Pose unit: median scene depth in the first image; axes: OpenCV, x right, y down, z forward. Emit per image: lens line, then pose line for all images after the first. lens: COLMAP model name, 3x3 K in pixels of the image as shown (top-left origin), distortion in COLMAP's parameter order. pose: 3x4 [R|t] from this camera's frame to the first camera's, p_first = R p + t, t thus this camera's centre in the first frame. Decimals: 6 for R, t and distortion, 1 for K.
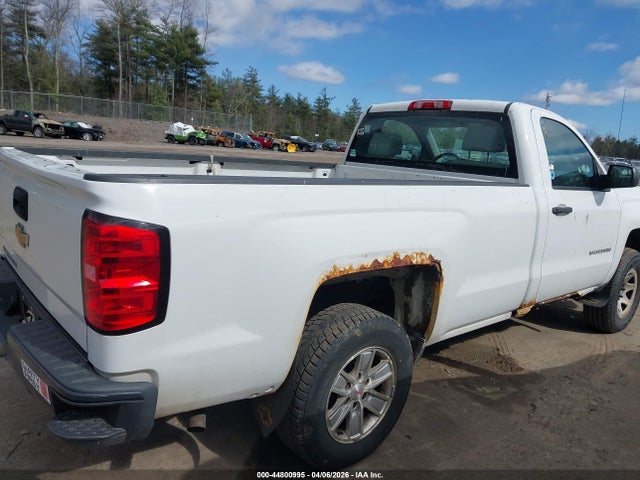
lens RADIAL K [[565.1, 0, 320.0], [0, 565.1, 240.0], [0, 0, 1]] dist [-0.000574, -0.018955]
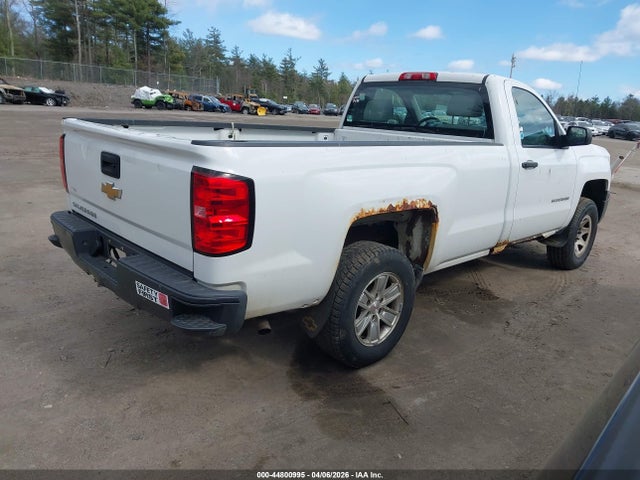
lens RADIAL K [[565.1, 0, 320.0], [0, 565.1, 240.0], [0, 0, 1]] dist [-0.000574, -0.018955]
pose [[0.998288, -0.023943, 0.053374, -0.086771], [0.020469, 0.997694, 0.064718, 0.019394], [-0.054800, -0.063515, 0.996475, -0.187660]]
